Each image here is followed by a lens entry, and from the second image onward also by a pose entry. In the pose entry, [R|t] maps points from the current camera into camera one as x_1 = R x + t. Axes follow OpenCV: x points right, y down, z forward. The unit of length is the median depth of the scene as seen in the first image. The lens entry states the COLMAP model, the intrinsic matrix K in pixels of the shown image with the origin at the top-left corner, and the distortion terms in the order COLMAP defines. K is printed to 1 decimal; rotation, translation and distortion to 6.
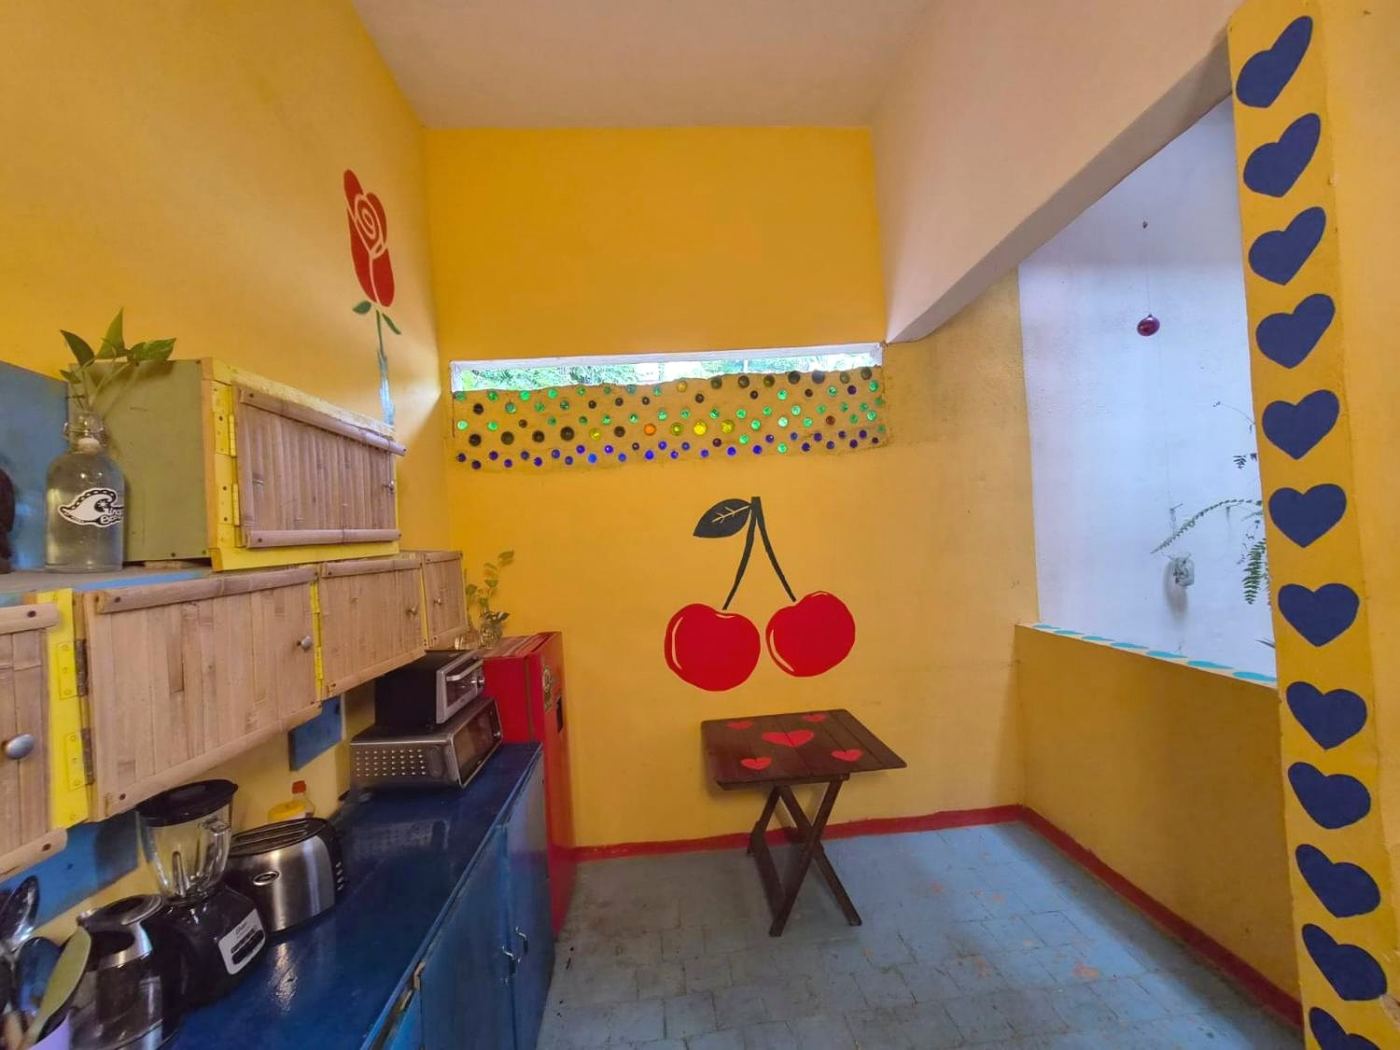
lens RADIAL K [[575.0, 0, 697.8], [0, 575.0, 530.9], [0, 0, 1]] dist [0.001896, 0.000406]
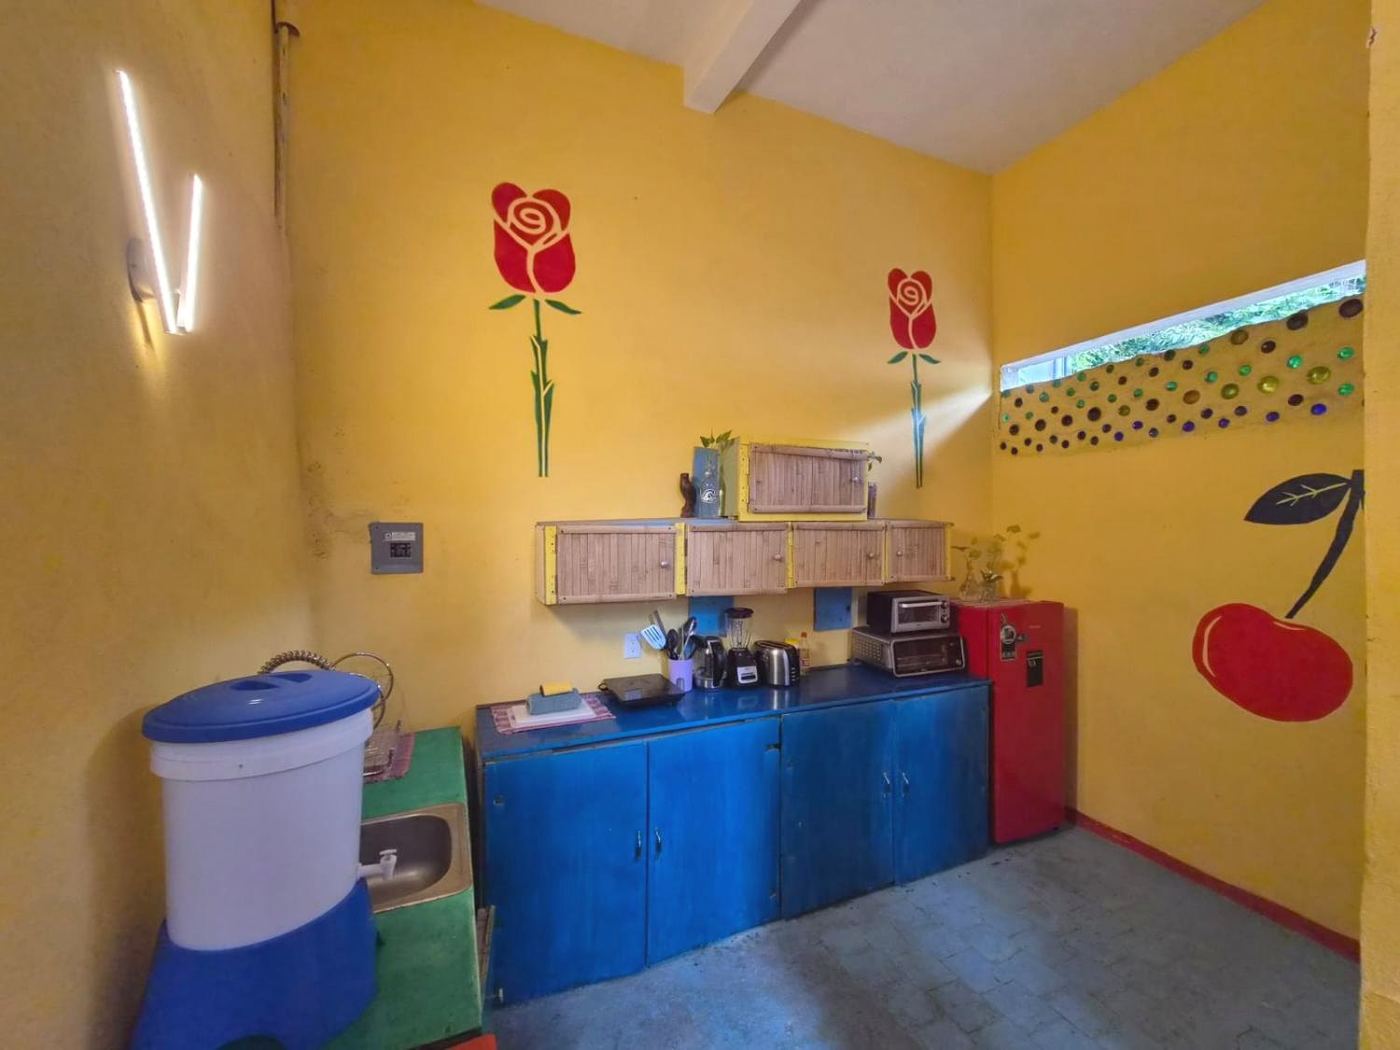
lens RADIAL K [[575.0, 0, 700.0], [0, 575.0, 526.6], [0, 0, 1]] dist [0.001896, 0.000406]
pose [[0.347115, 0.057056, -0.936085, 0.499494], [-0.017578, 0.998368, 0.054334, -0.013899], [0.937658, -0.002405, 0.347552, -0.009272]]
